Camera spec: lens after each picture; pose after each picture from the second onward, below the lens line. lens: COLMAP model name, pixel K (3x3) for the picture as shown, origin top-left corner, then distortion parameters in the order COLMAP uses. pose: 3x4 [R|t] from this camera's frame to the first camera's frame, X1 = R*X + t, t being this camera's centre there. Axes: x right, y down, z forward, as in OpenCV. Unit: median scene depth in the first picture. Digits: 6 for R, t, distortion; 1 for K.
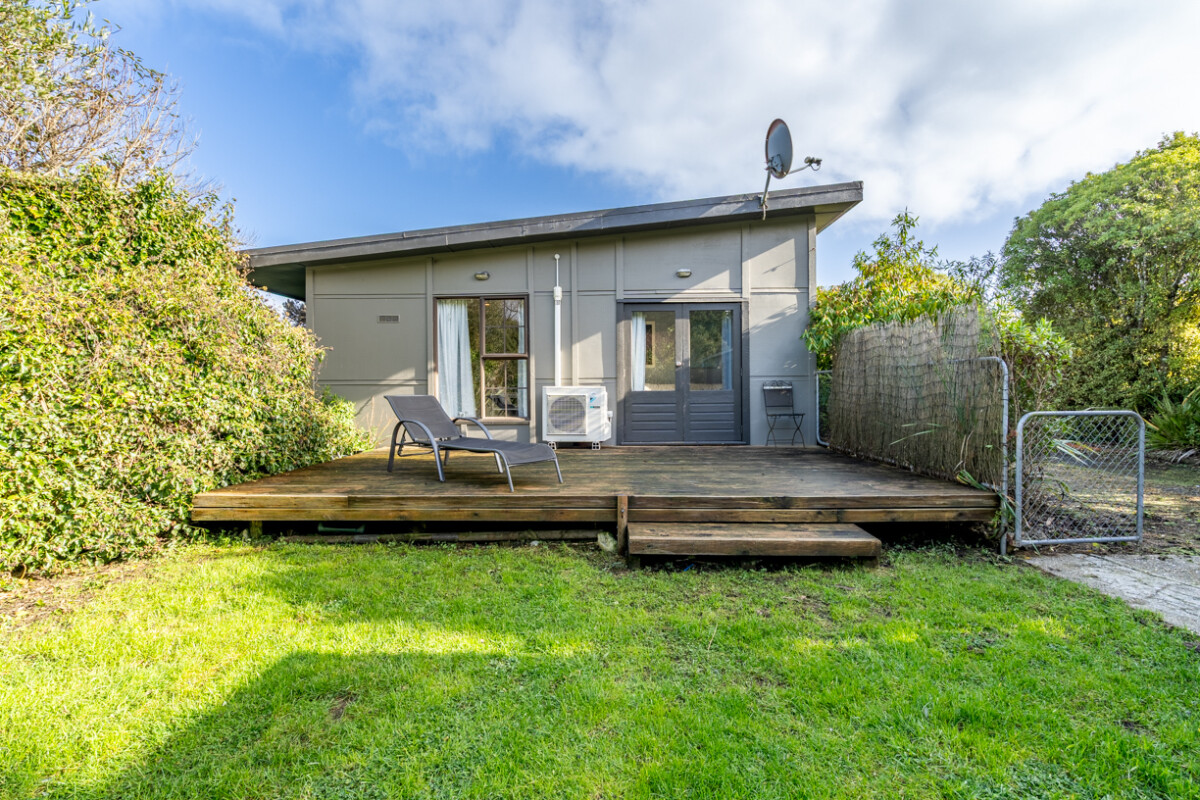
lens RADIAL K [[544.1, 0, 604.7], [0, 544.1, 397.2], [0, 0, 1]] dist [-0.004104, -0.000803]
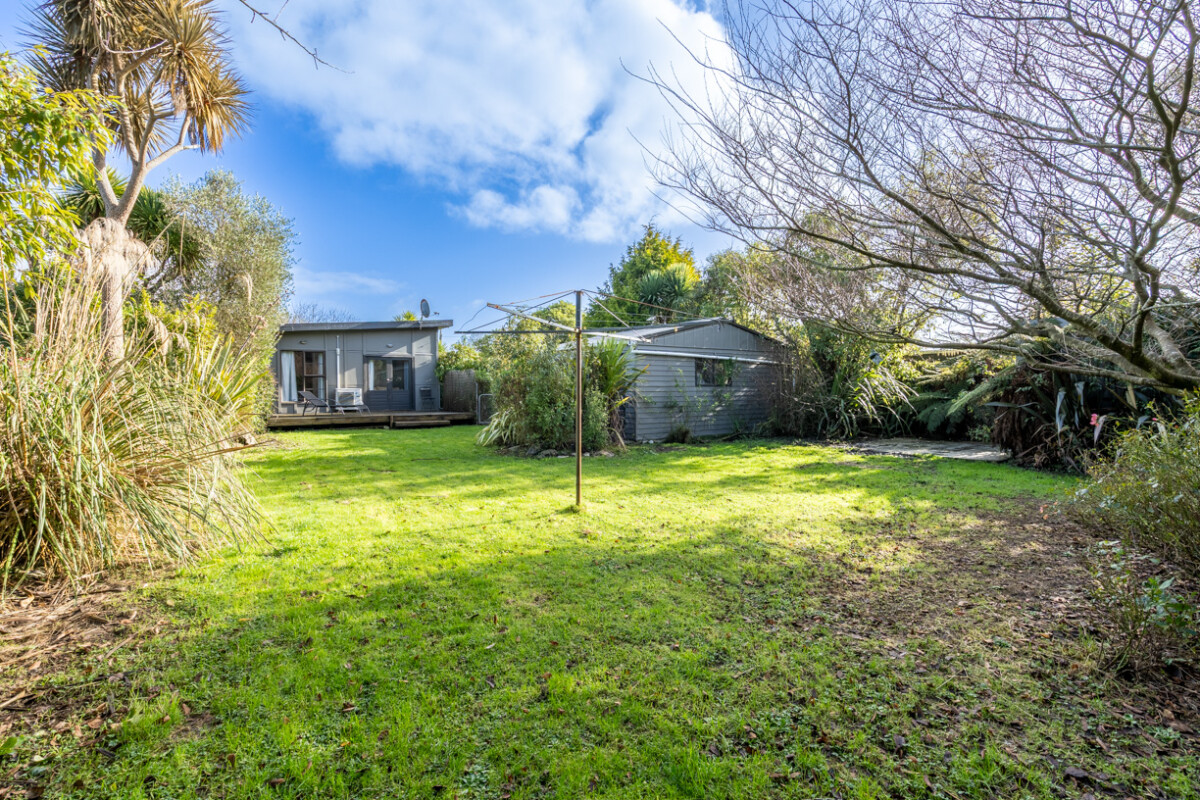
lens RADIAL K [[544.1, 0, 600.3], [0, 544.1, 396.8], [0, 0, 1]] dist [-0.004104, -0.000803]
pose [[0.795776, -0.006139, 0.605560, -0.653935], [0.002318, 0.999972, 0.007091, 0.003879], [-0.605587, -0.004239, 0.795768, -1.759690]]
